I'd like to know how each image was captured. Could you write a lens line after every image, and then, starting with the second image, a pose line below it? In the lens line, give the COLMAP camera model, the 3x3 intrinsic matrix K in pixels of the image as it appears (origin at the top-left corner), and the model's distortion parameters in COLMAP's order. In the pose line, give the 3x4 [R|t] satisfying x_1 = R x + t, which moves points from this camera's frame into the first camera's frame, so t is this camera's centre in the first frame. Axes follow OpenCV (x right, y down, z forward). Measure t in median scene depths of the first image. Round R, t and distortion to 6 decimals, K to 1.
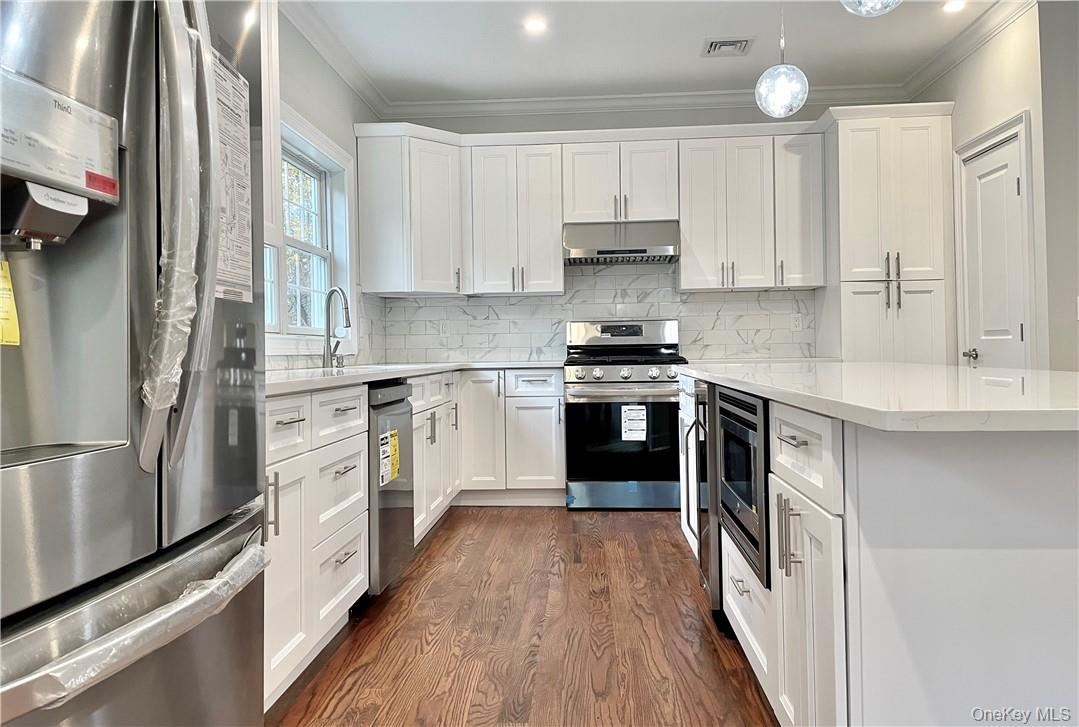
lens RADIAL K [[811.3, 0, 541.3], [0, 811.3, 340.8], [0, 0, 1]] dist [0.098520, -0.000922]
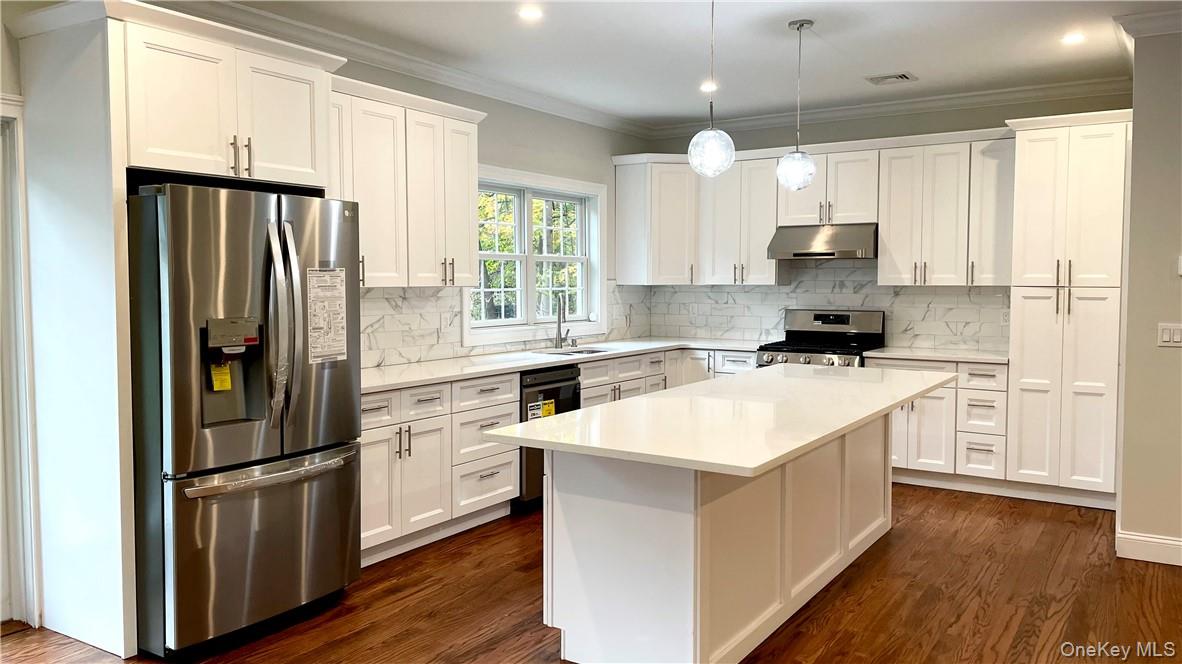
lens RADIAL K [[888.1, 0, 591.0], [0, 888.1, 332.0], [0, 0, 1]] dist [0.099721, -0.143649]
pose [[0.868877, 0.047362, -0.492757, 0.450747], [-0.007966, 0.996621, 0.081745, -0.099979], [0.494964, -0.067101, 0.866319, -0.262045]]
